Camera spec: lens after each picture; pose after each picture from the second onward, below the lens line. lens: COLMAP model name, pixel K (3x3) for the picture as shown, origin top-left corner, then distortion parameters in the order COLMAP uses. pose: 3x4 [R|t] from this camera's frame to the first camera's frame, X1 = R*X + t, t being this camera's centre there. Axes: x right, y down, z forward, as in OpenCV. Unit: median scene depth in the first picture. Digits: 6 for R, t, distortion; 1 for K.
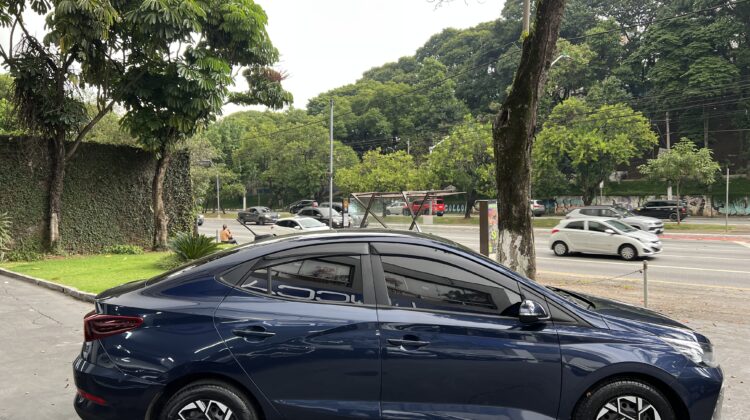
lens RADIAL K [[558.4, 0, 379.1], [0, 558.4, 210.0], [0, 0, 1]] dist [0.049169, -0.055697]
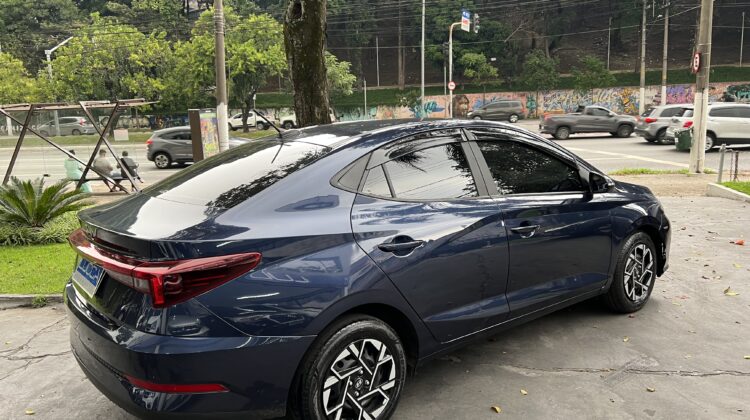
lens RADIAL K [[558.4, 0, 379.1], [0, 558.4, 210.0], [0, 0, 1]] dist [0.049169, -0.055697]
pose [[0.788739, -0.129239, 0.600989, -0.116572], [0.038956, 0.986194, 0.160949, 0.006861], [-0.613493, -0.103535, 0.782884, 0.066594]]
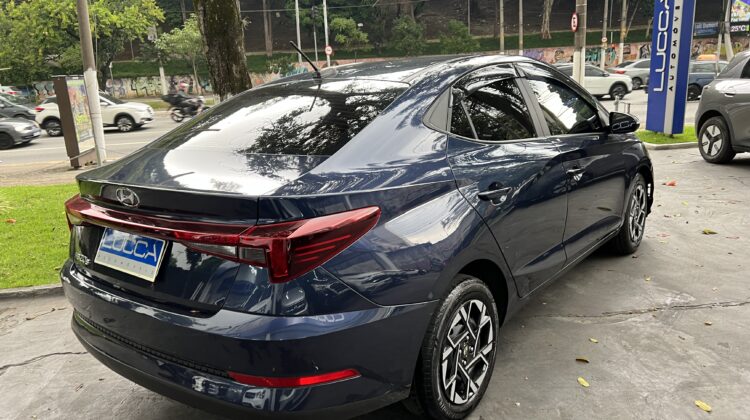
lens RADIAL K [[559.3, 0, 367.2], [0, 559.3, 212.6], [0, 0, 1]] dist [0.046582, -0.056449]
pose [[0.634854, -0.212585, 0.742811, -0.138158], [0.059702, 0.972026, 0.227159, 0.012440], [-0.770322, -0.099865, 0.629786, 0.111277]]
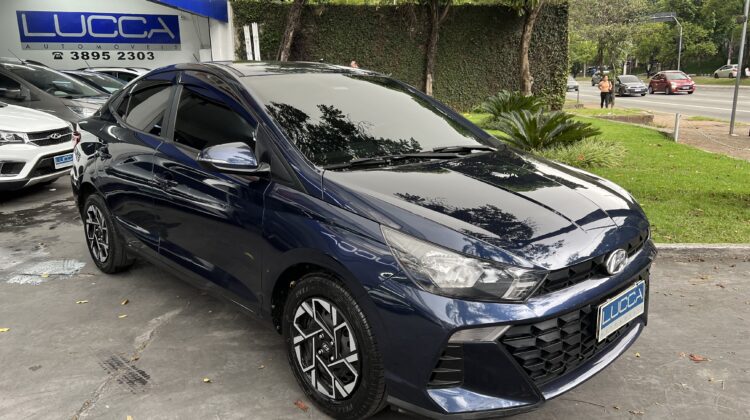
lens RADIAL K [[558.4, 0, 379.1], [0, 558.4, 210.0], [0, 0, 1]] dist [0.049169, -0.055697]
pose [[0.692301, 0.161866, -0.703220, 0.151909], [0.004135, 0.973611, 0.228175, 0.011589], [0.721597, -0.160874, 0.673363, 0.099115]]
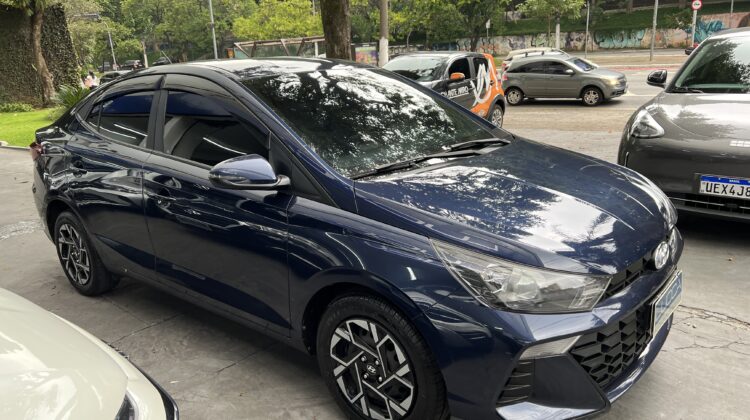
lens RADIAL K [[558.4, 0, 379.1], [0, 558.4, 210.0], [0, 0, 1]] dist [0.049169, -0.055697]
pose [[0.989303, -0.081962, 0.120675, 0.065420], [0.048141, 0.964326, 0.260304, 0.010614], [-0.137705, -0.251710, 0.957956, -0.124715]]
